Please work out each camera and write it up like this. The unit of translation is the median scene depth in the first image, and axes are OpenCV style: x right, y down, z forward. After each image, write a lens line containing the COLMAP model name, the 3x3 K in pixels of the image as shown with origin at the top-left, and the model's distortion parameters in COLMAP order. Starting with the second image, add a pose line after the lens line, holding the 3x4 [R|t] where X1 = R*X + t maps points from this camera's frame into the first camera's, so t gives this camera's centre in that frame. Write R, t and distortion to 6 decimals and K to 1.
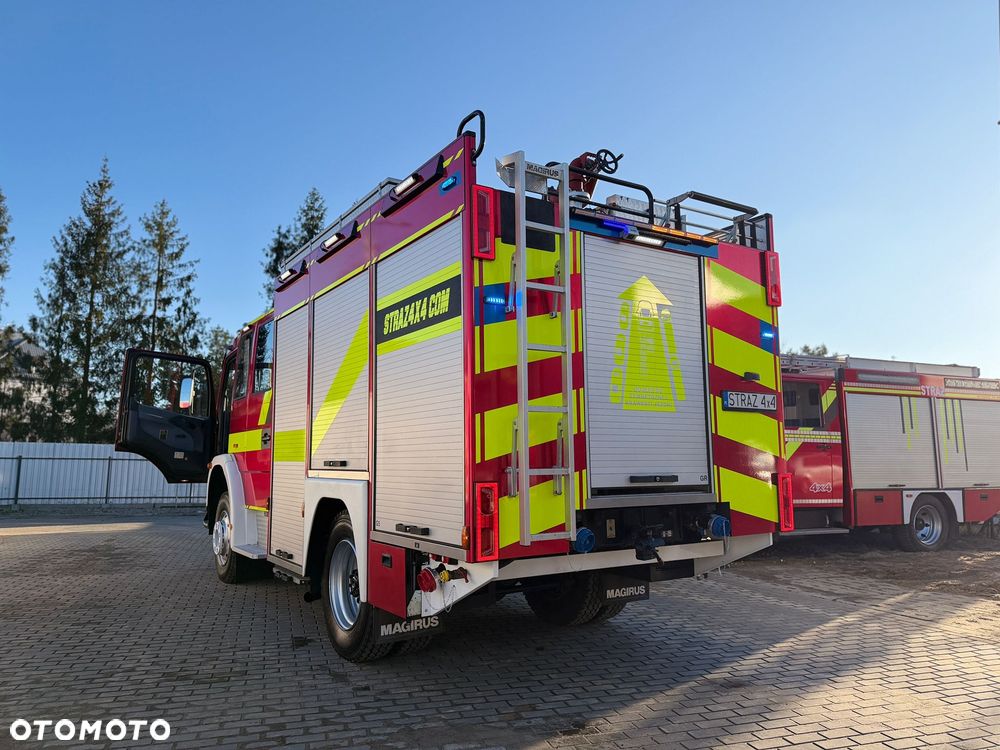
lens RADIAL K [[695.9, 0, 499.4], [0, 695.9, 381.3], [0, 0, 1]] dist [0.070743, -0.082801]
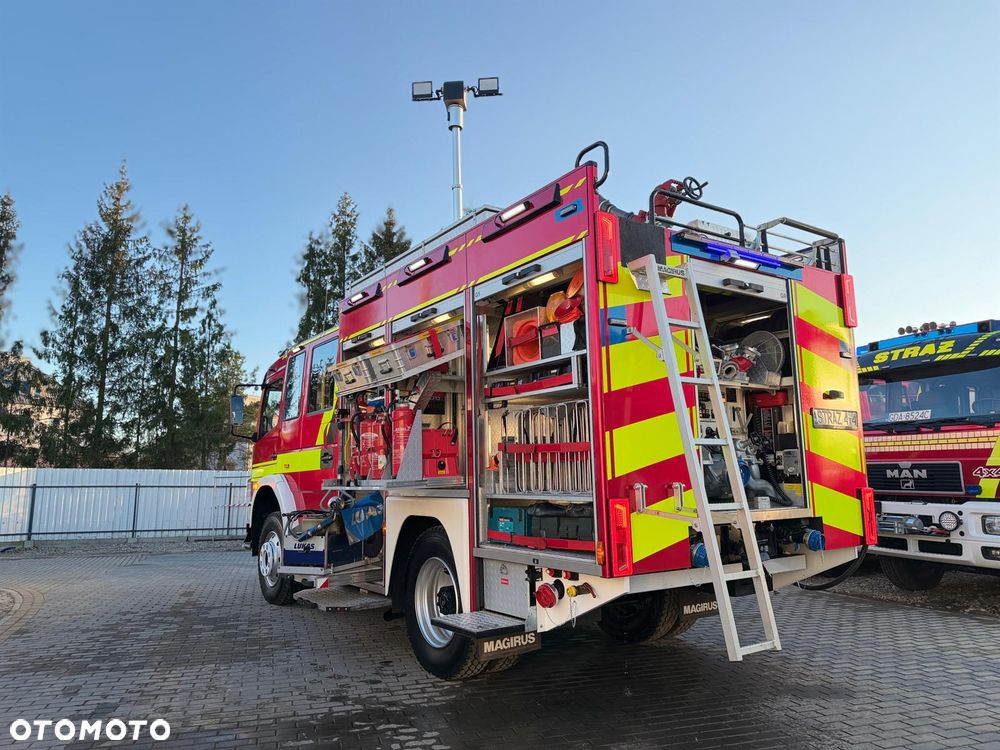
lens RADIAL K [[695.9, 0, 505.7], [0, 695.9, 378.0], [0, 0, 1]] dist [0.070743, -0.082801]
pose [[0.999626, -0.004835, 0.026934, -0.153627], [0.005750, 0.999406, -0.033993, 0.001160], [-0.026754, 0.034136, 0.999059, -0.023975]]
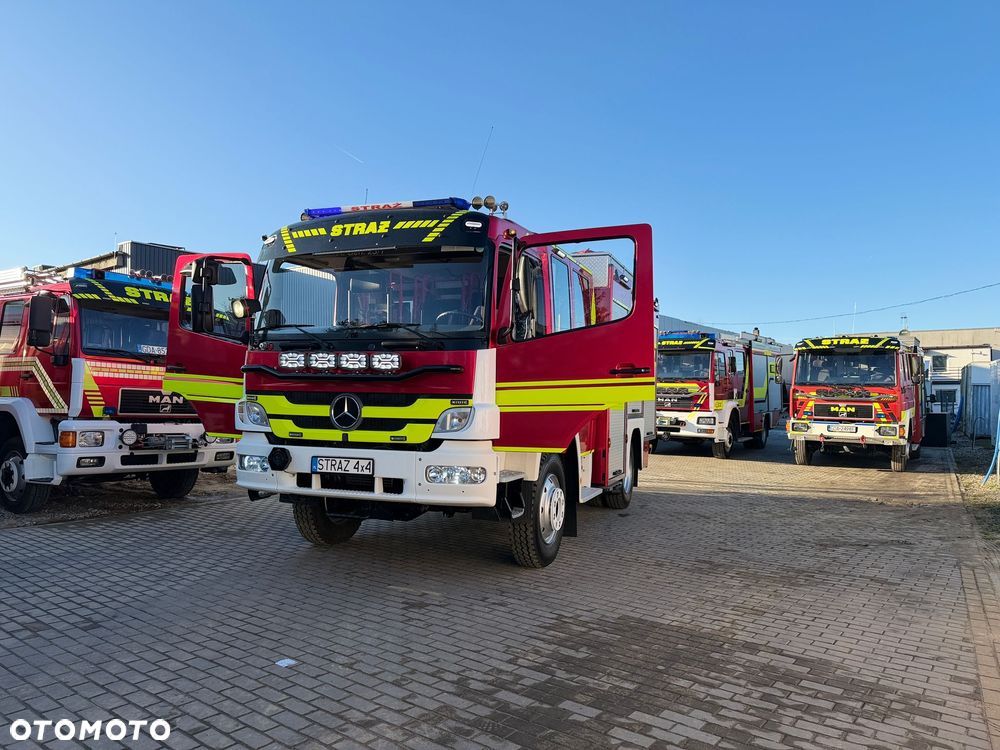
lens RADIAL K [[695.9, 0, 501.5], [0, 695.9, 378.3], [0, 0, 1]] dist [0.070743, -0.082801]
pose [[-0.594765, 0.018818, 0.803679, -1.656305], [-0.101345, 0.989995, -0.098182, 0.273353], [-0.797486, -0.139844, -0.586907, 2.601747]]
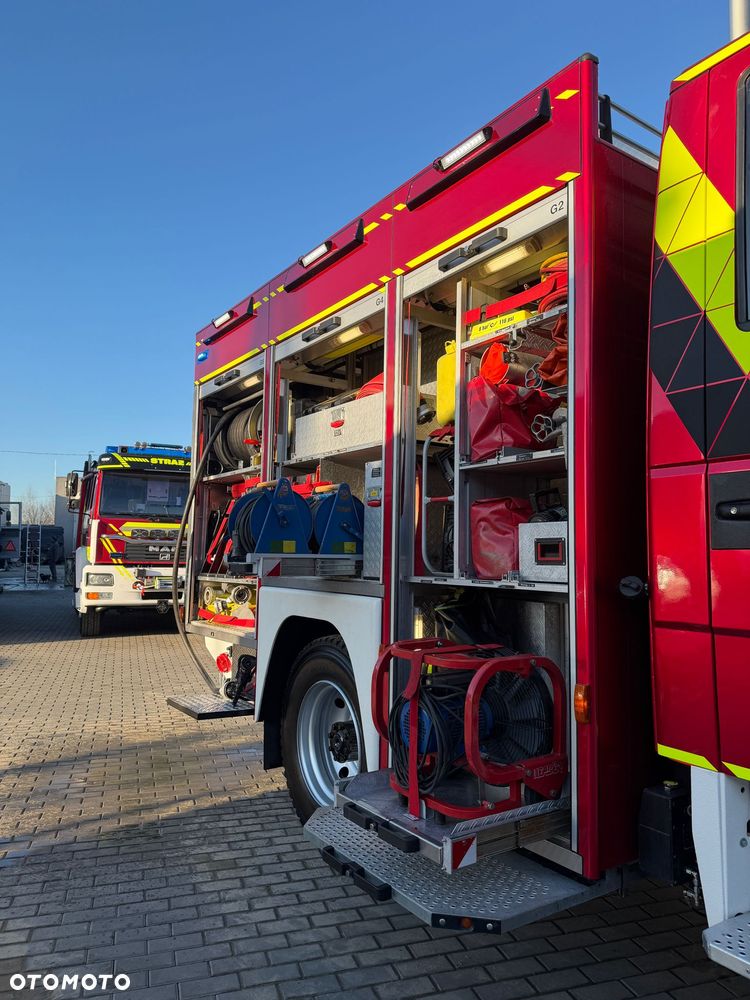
lens RADIAL K [[695.9, 0, 384.9], [0, 695.9, 496.3], [0, 0, 1]] dist [0.070743, -0.082801]
pose [[-0.998683, -0.006482, -0.050903, 0.165403], [0.003450, 0.981260, -0.192657, 0.219110], [0.051197, -0.192579, -0.979945, 2.122701]]
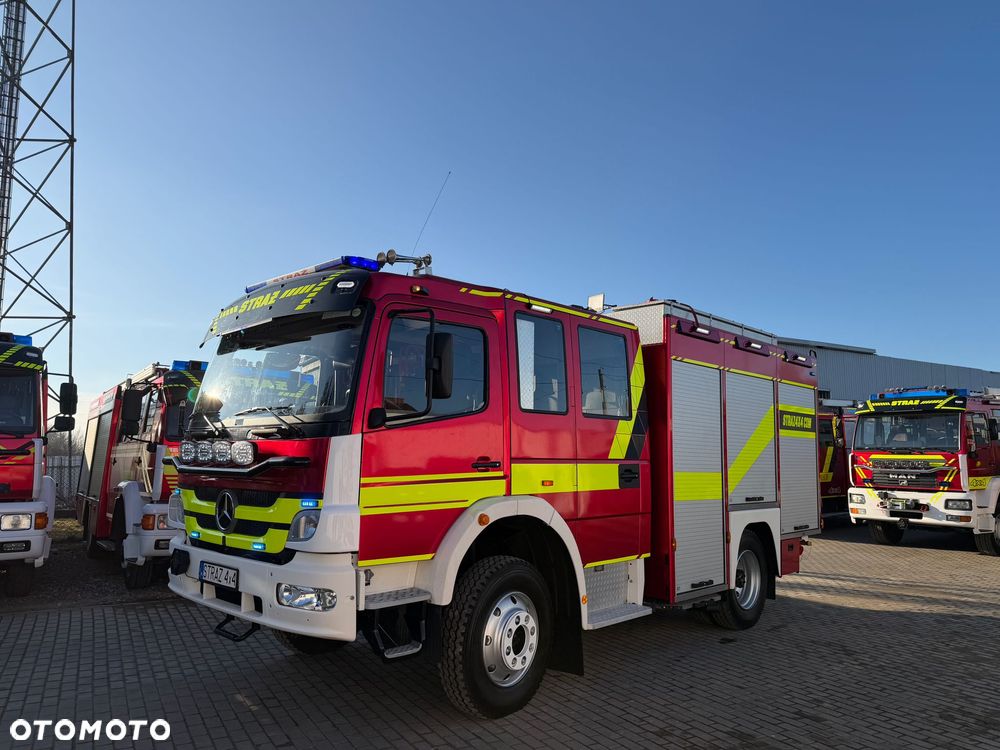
lens RADIAL K [[695.9, 0, 501.8], [0, 695.9, 377.8], [0, 0, 1]] dist [0.070743, -0.082801]
pose [[-0.237838, 0.117410, 0.964183, -1.665017], [-0.116715, 0.982020, -0.148372, 0.160131], [-0.964267, -0.147823, -0.219858, 2.008215]]
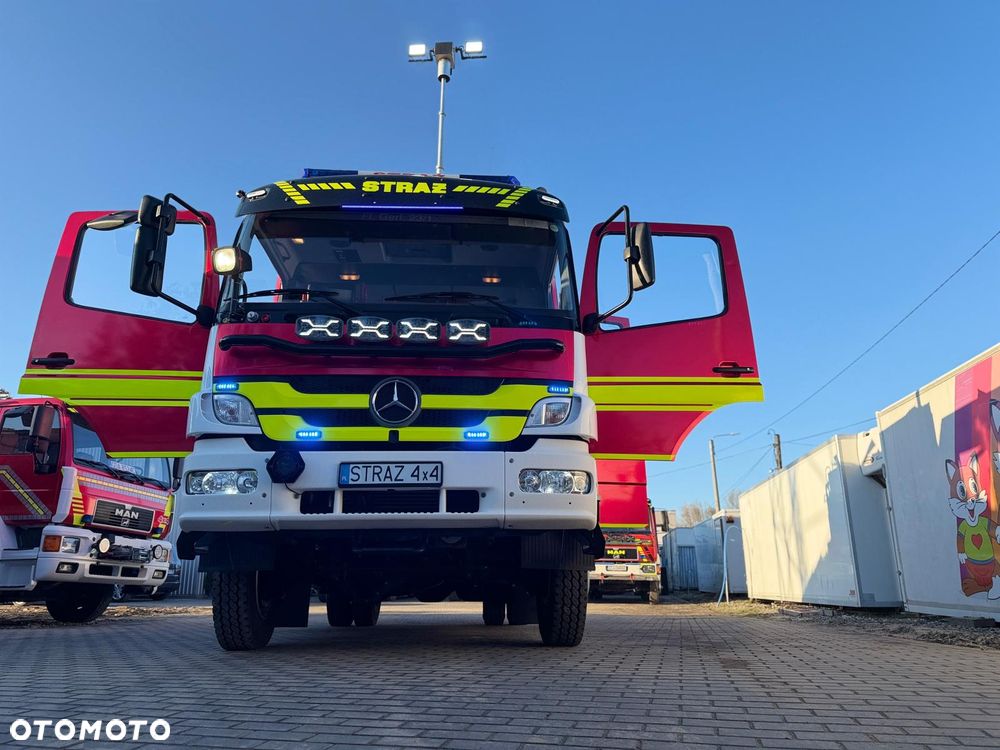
lens RADIAL K [[695.9, 0, 509.9], [0, 695.9, 379.6], [0, 0, 1]] dist [0.070743, -0.082801]
pose [[-0.875132, 0.152087, 0.459362, -1.101856], [-0.037708, 0.925001, -0.378089, 0.521455], [-0.482413, -0.348200, -0.803763, 2.735382]]
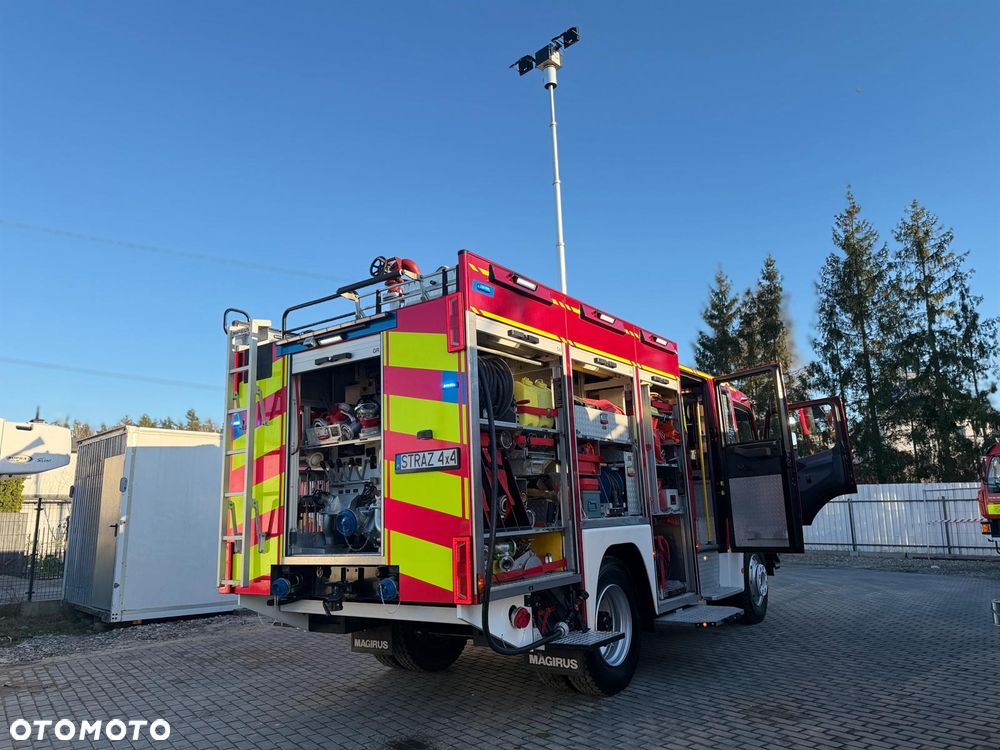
lens RADIAL K [[695.9, 0, 501.5], [0, 695.9, 369.8], [0, 0, 1]] dist [0.070743, -0.082801]
pose [[0.378554, -0.192301, -0.905382, 1.276845], [0.137466, 0.979012, -0.150463, 0.064335], [0.915314, -0.067501, 0.397044, 0.712712]]
